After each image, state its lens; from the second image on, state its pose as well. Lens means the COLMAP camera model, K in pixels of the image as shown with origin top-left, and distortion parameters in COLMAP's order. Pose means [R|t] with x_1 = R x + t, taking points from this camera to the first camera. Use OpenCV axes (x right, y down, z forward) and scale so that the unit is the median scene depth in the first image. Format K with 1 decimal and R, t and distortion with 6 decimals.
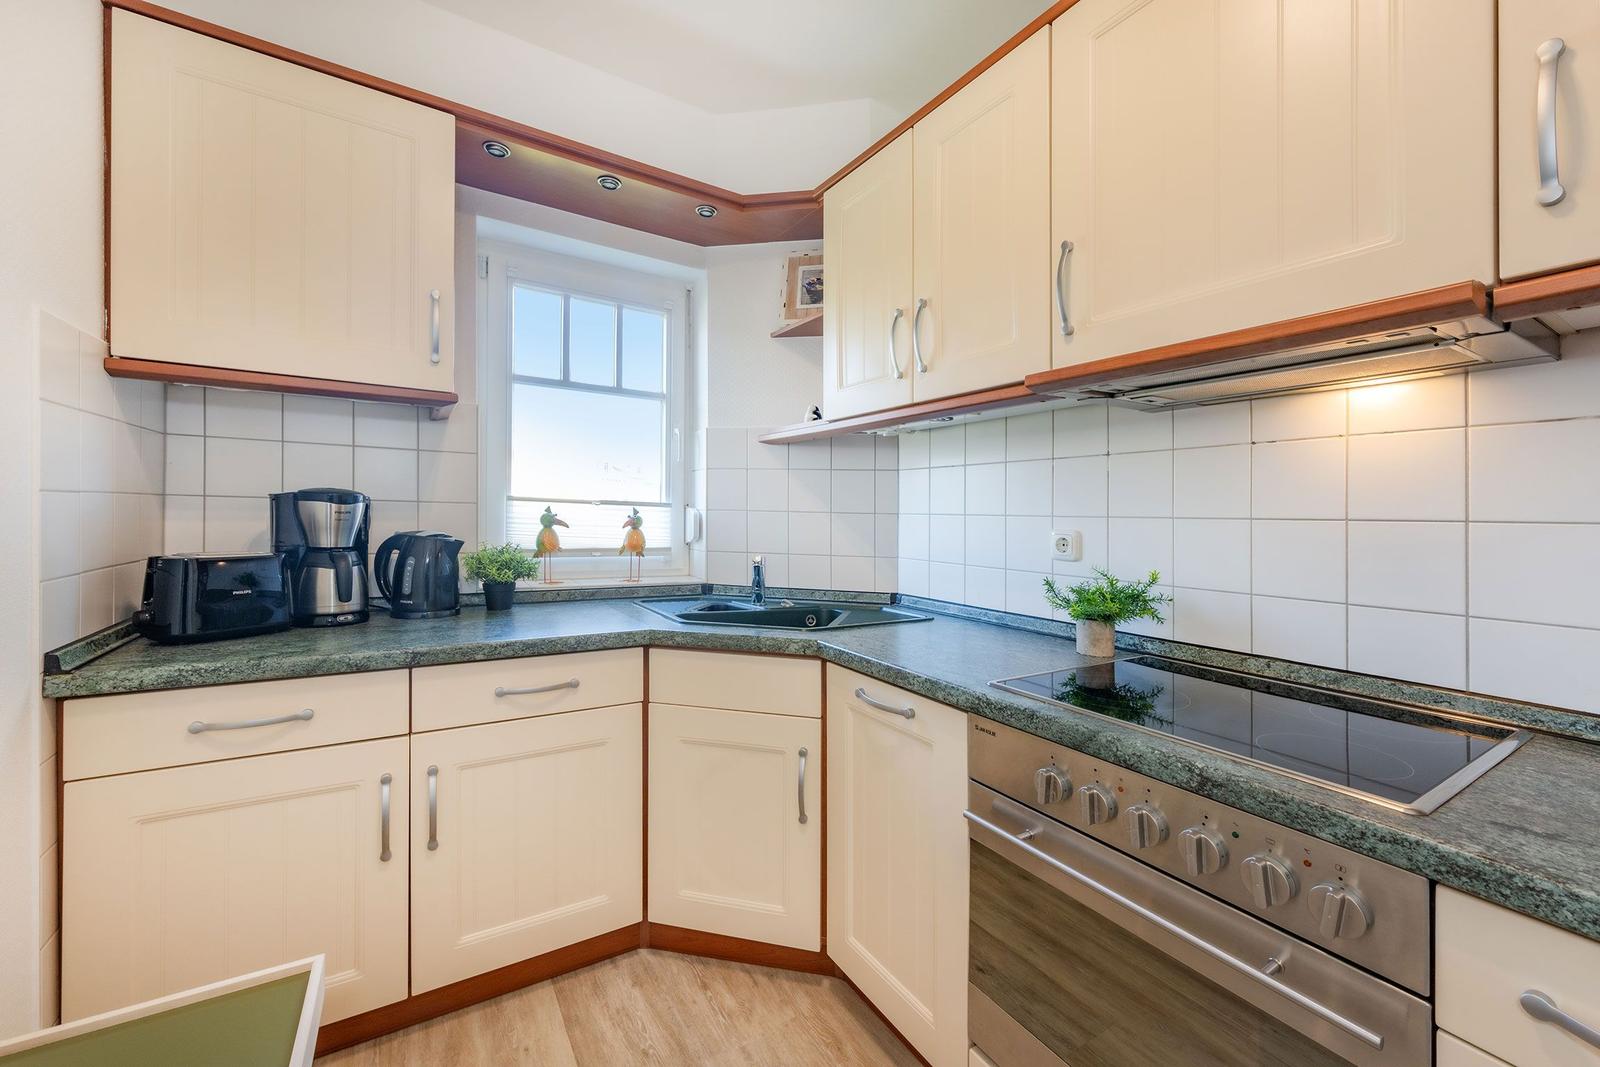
lens RADIAL K [[619.1, 0, 804.8], [0, 619.1, 515.1], [0, 0, 1]] dist [-0.001185, 0.000479]
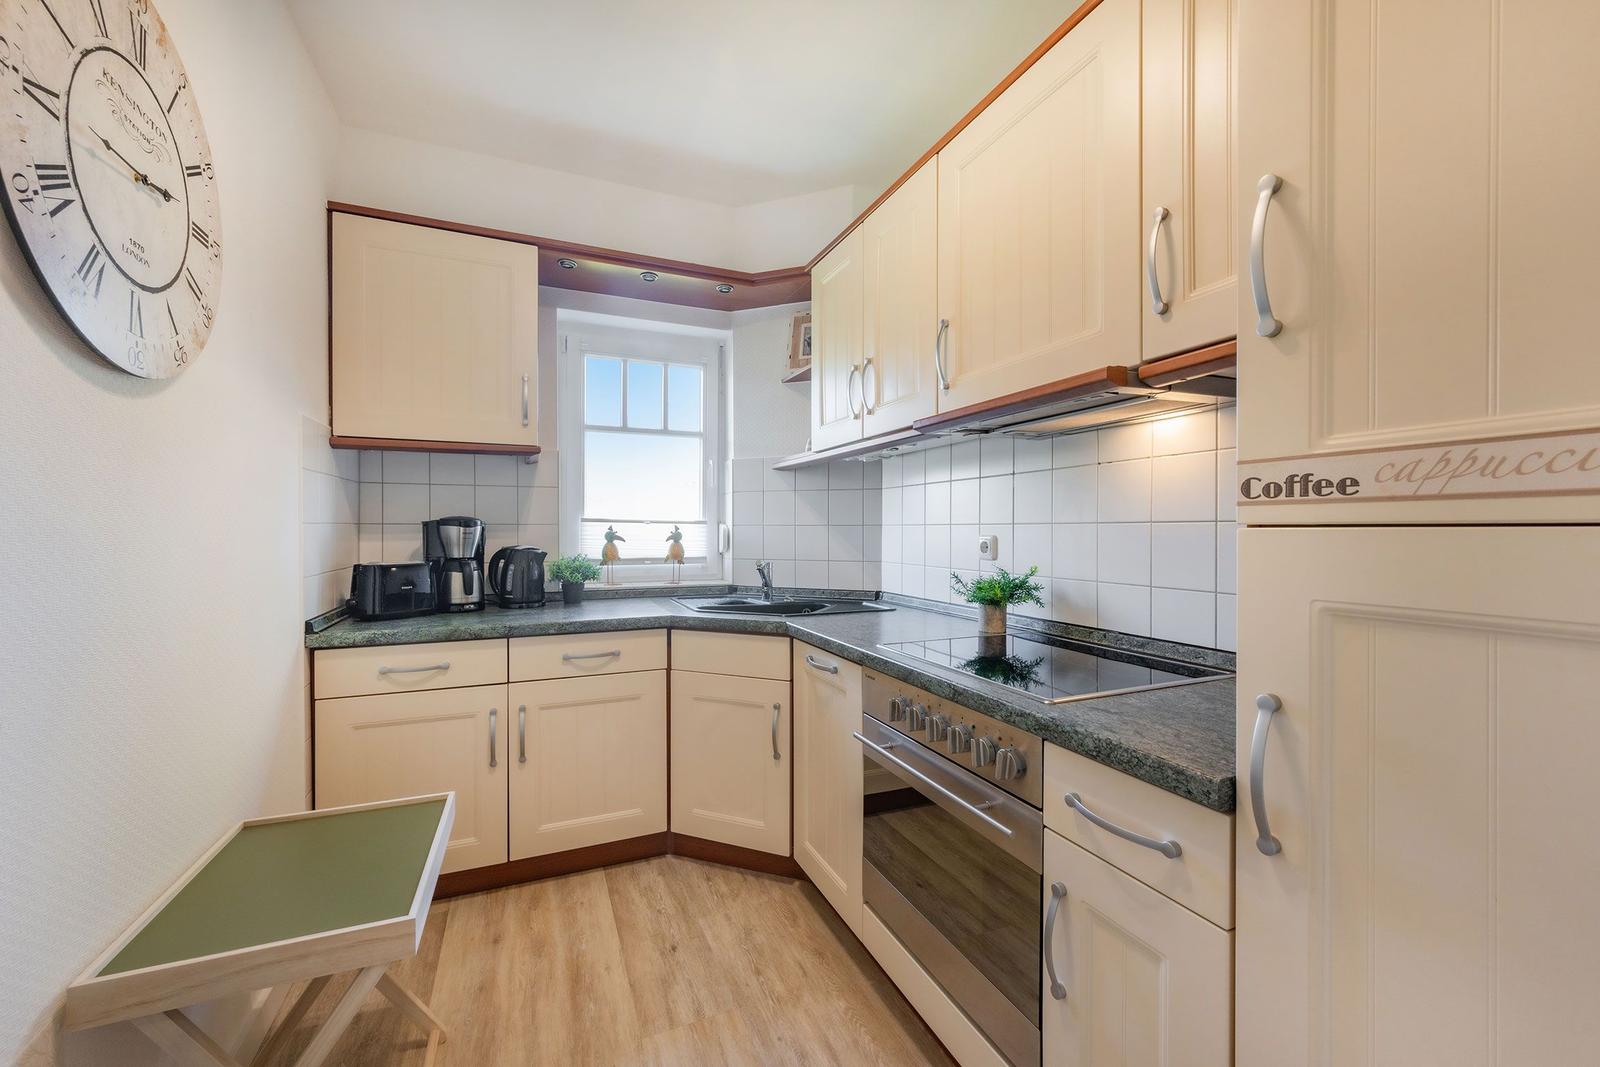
lens RADIAL K [[648.2, 0, 796.8], [0, 648.2, 513.5], [0, 0, 1]] dist [0.001675, -0.000015]
pose [[0.983054, -0.026184, -0.181435, 0.286747], [0.021501, 0.999384, -0.027730, 0.008290], [0.182049, 0.023359, 0.983012, -0.350039]]
